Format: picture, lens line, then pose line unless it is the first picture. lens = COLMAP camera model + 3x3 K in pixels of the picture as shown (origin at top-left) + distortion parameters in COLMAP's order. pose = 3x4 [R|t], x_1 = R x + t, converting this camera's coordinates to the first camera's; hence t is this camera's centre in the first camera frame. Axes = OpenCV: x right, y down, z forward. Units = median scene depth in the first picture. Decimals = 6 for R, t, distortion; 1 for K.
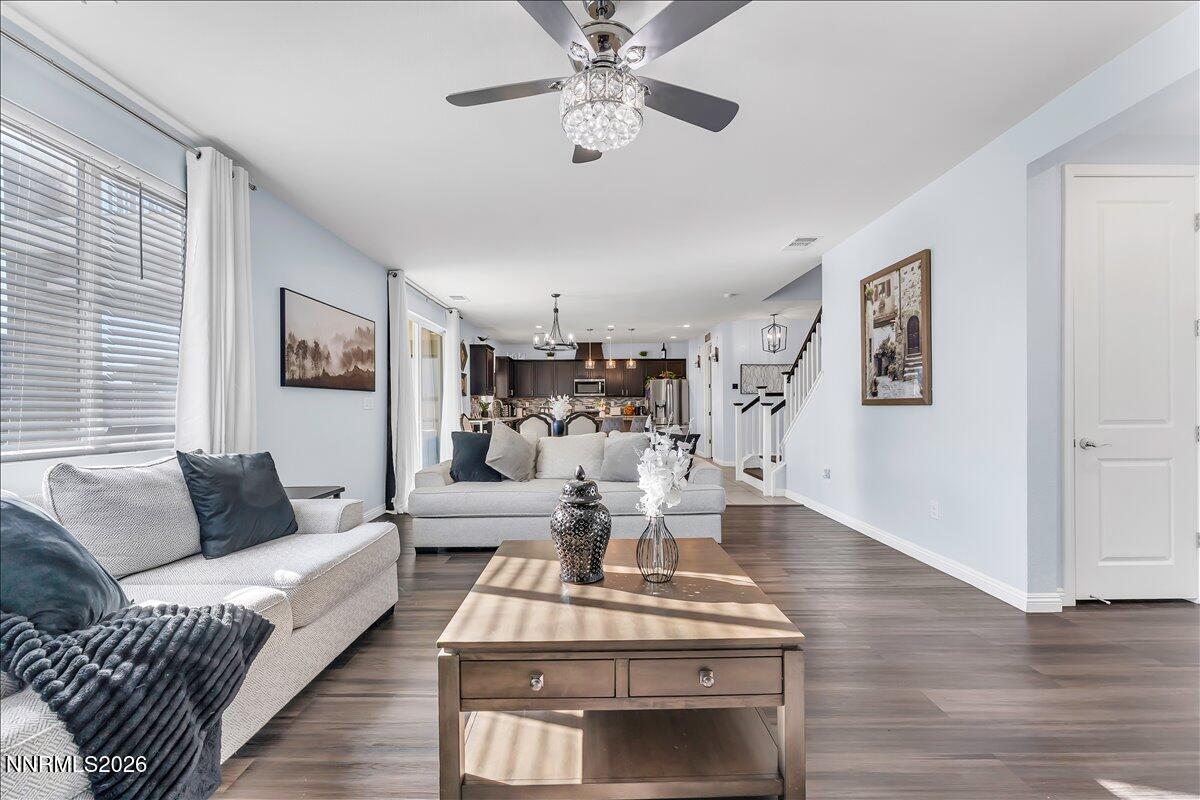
lens RADIAL K [[493.0, 0, 600.0], [0, 493.0, 400.0], [0, 0, 1]] dist [0.001272, -0.000126]
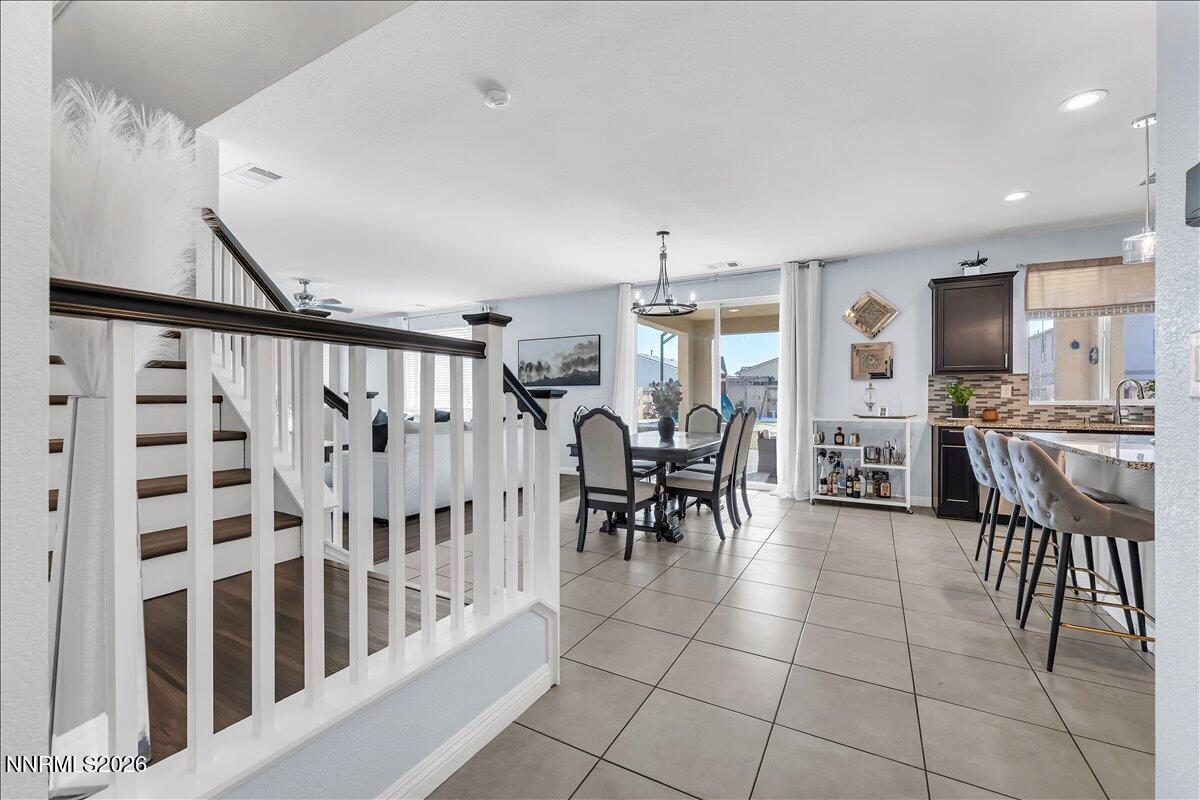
lens RADIAL K [[493.0, 0, 600.0], [0, 493.0, 400.0], [0, 0, 1]] dist [0.001272, -0.000126]
pose [[-0.500488, 0.008327, -0.865703, 0.322294], [0.011277, 0.999932, 0.003098, 0.009186], [0.865670, -0.008212, -0.500548, 0.725680]]
